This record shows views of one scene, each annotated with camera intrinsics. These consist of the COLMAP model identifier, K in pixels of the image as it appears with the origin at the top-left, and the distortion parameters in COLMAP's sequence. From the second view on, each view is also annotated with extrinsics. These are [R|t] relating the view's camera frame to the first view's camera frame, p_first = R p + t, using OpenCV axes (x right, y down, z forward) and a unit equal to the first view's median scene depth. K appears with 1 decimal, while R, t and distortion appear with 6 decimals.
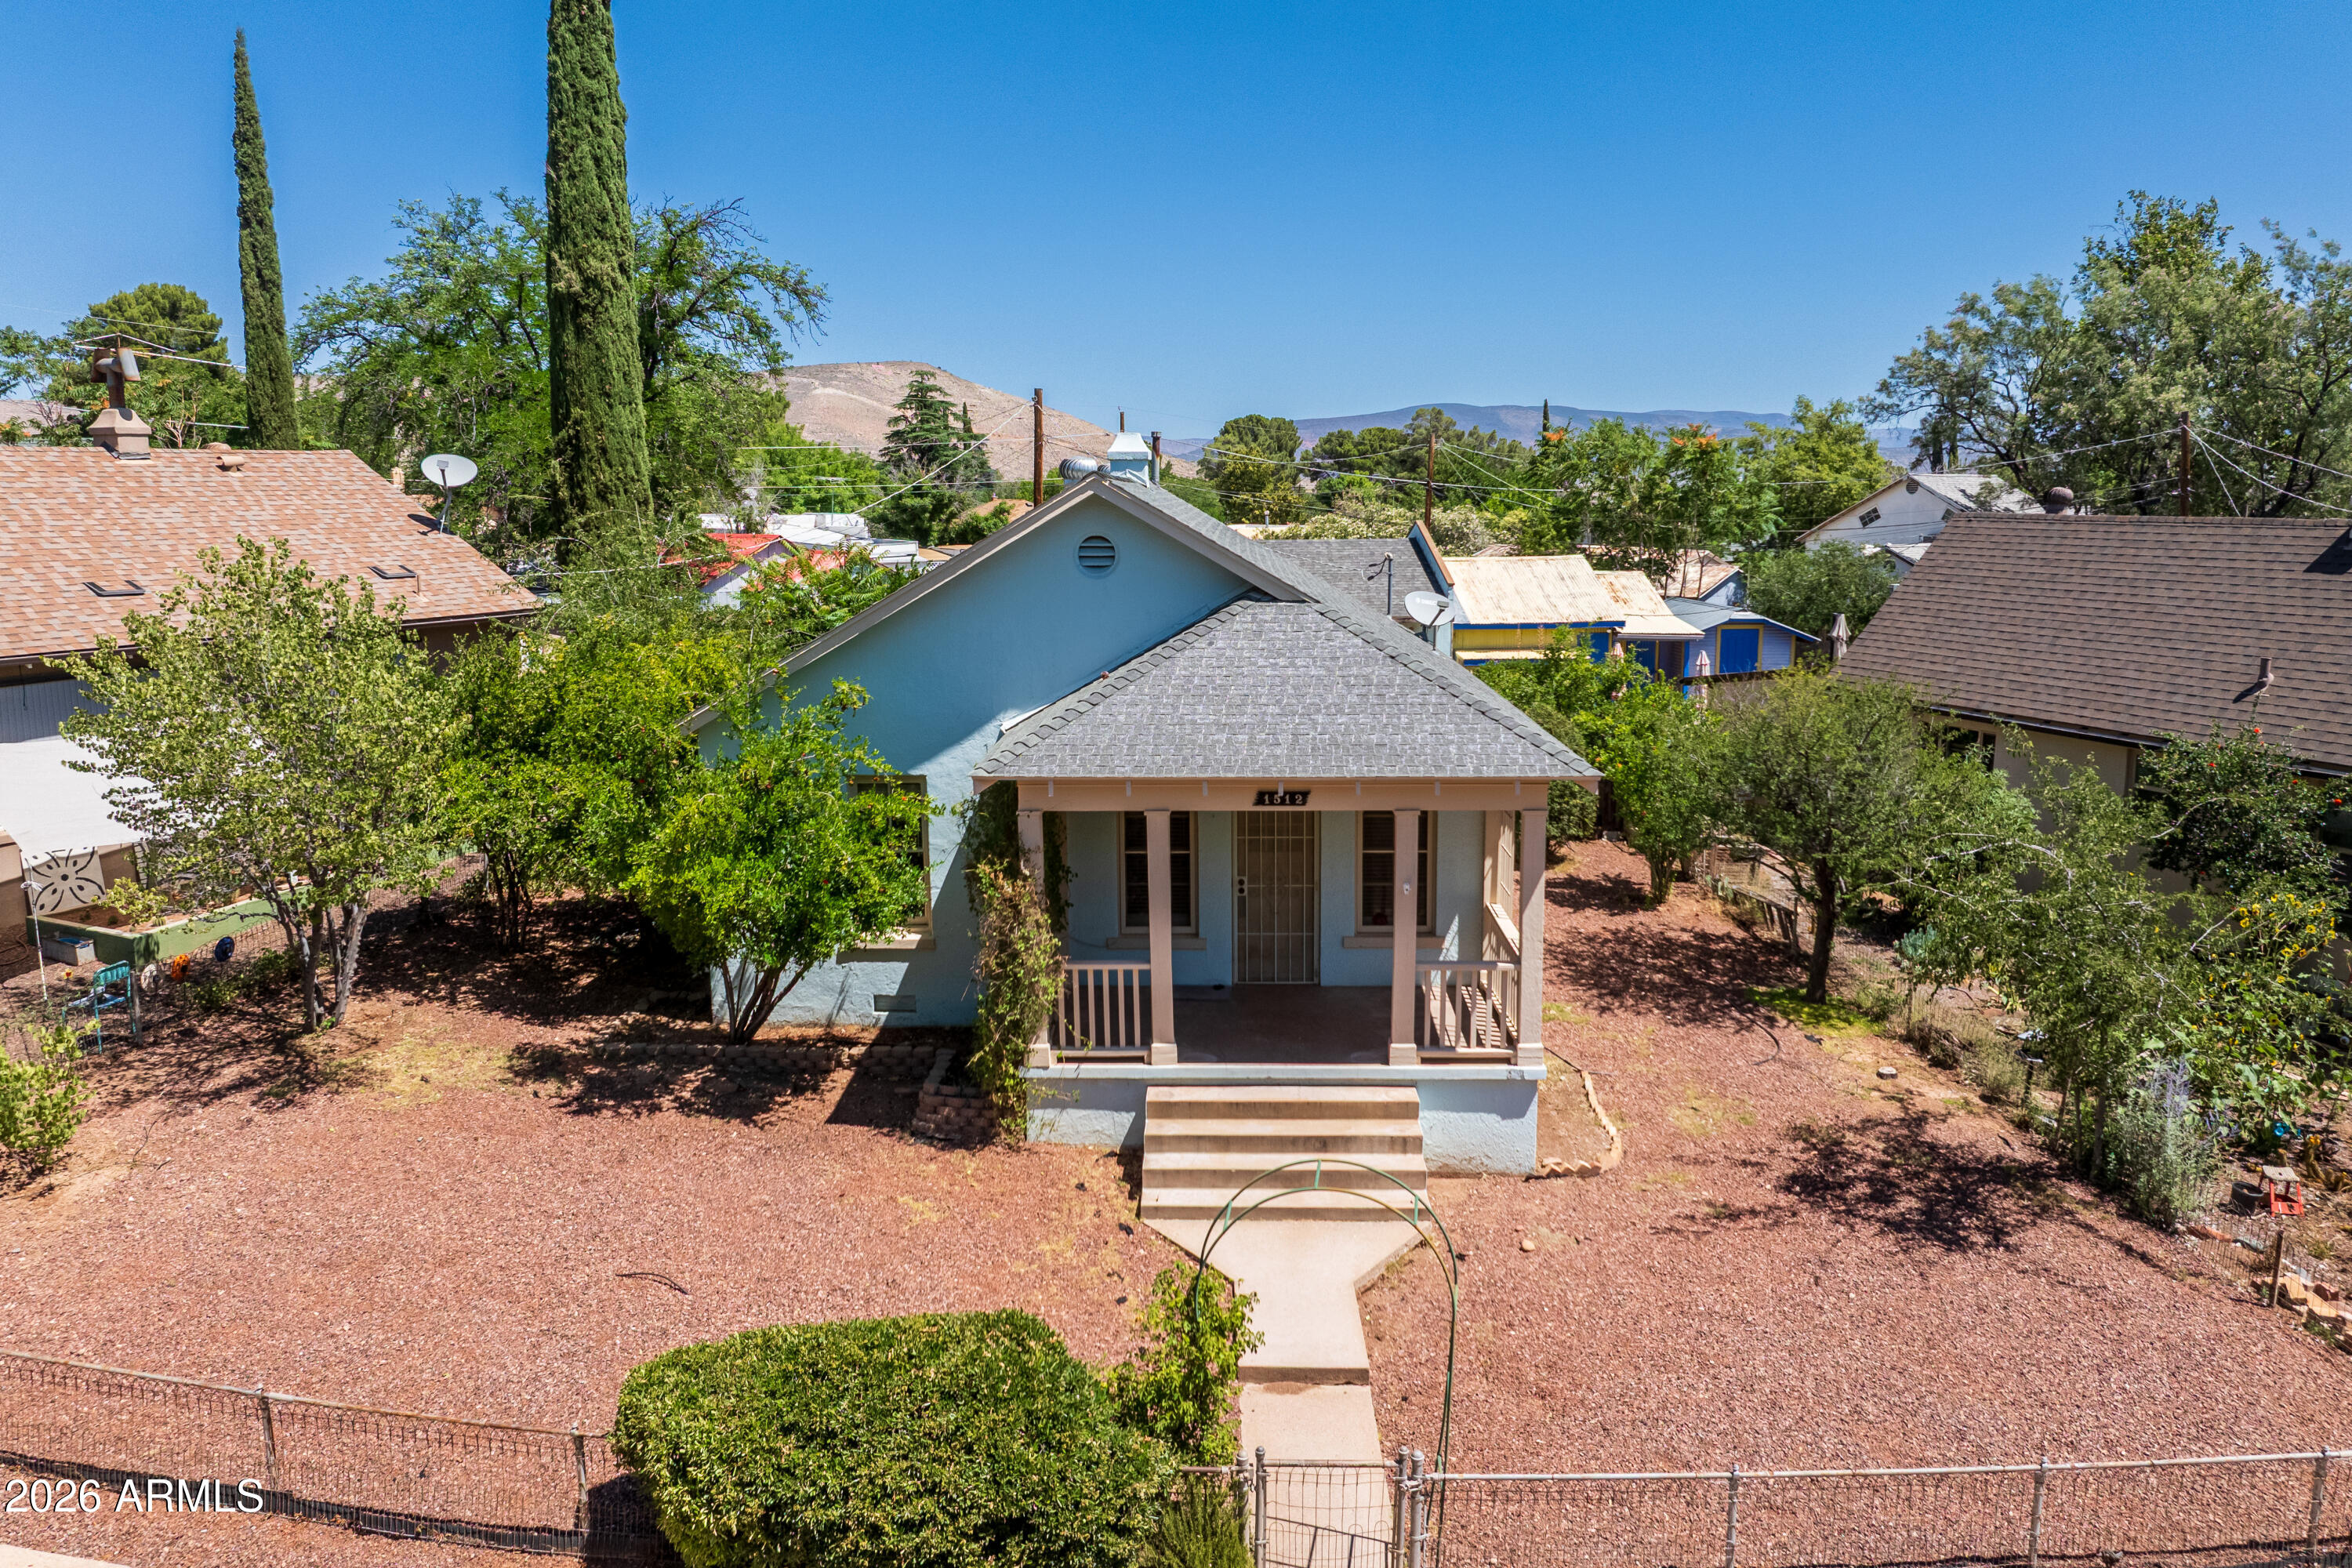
lens RADIAL K [[1567.8, 0, 1212.9], [0, 1567.8, 811.9], [0, 0, 1]] dist [-0.042051, 0.013578]
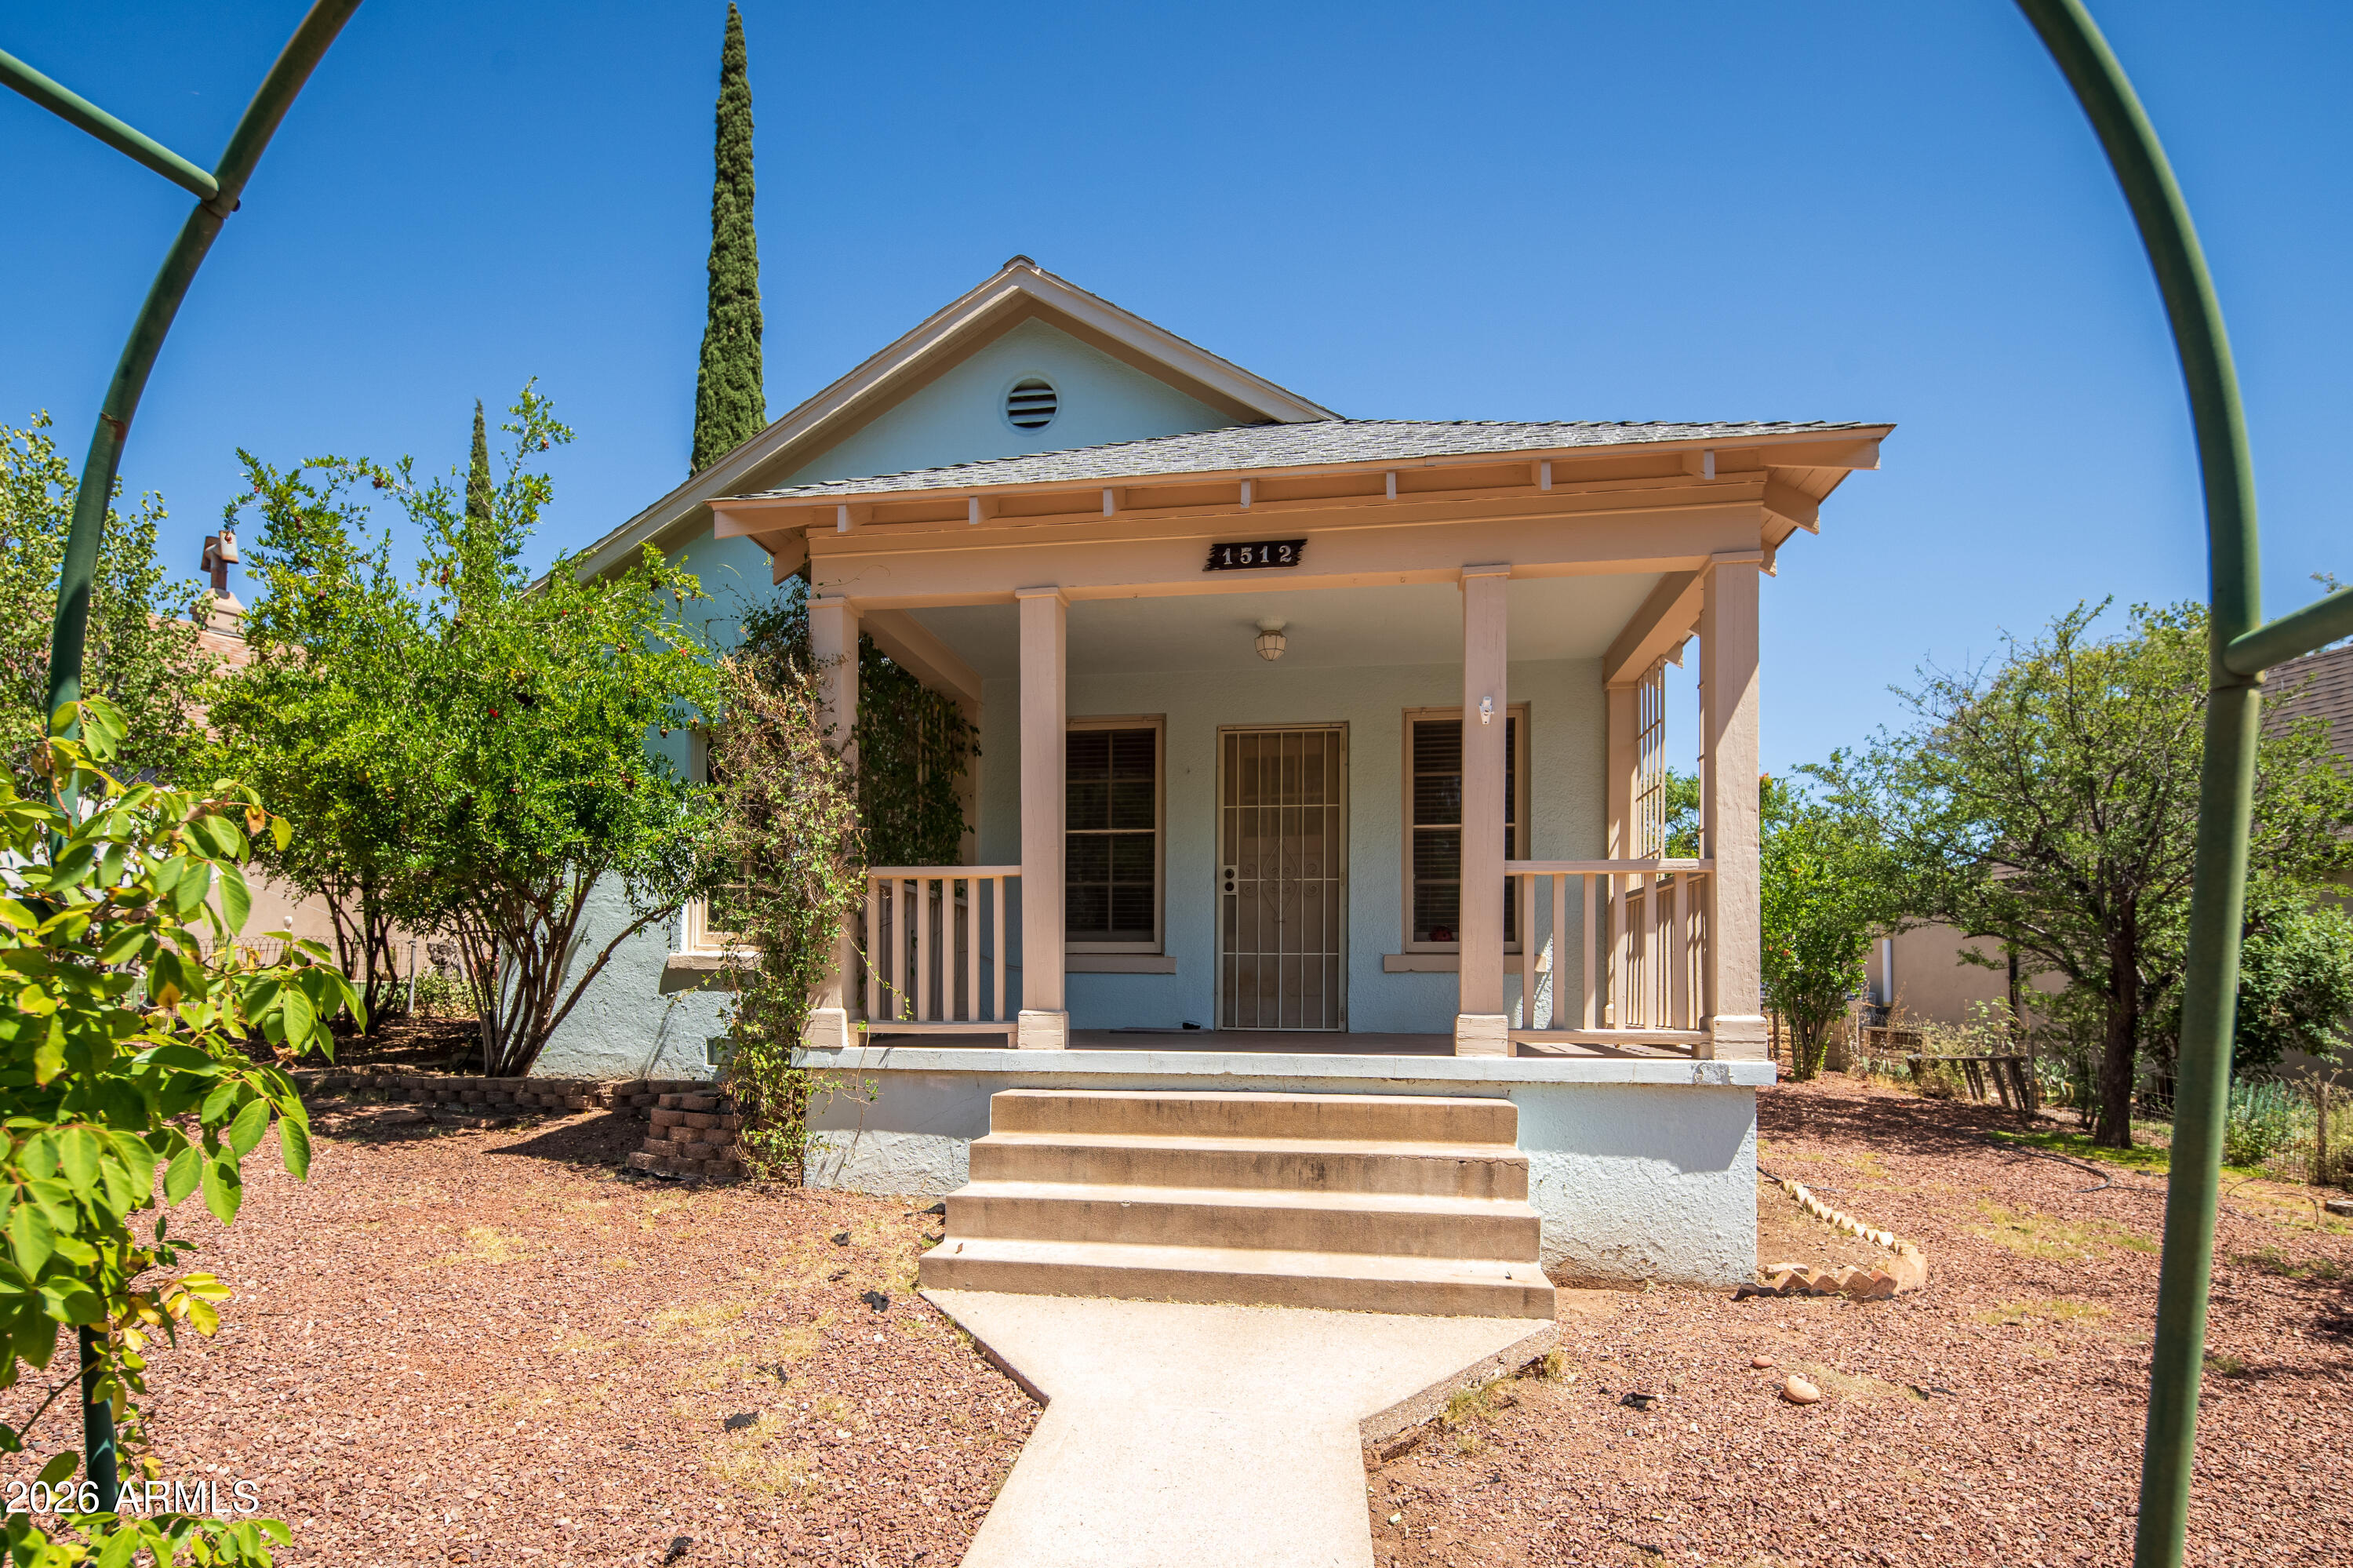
lens RADIAL K [[1169.5, 0, 1171.4], [0, 1169.5, 987.9], [0, 0, 1]] dist [-0.016000, 0.002615]
pose [[0.990726, 0.008286, -0.135621, 0.066355], [-0.034211, 0.981195, -0.189964, 0.204764], [0.131497, 0.192841, 0.972379, 0.565673]]
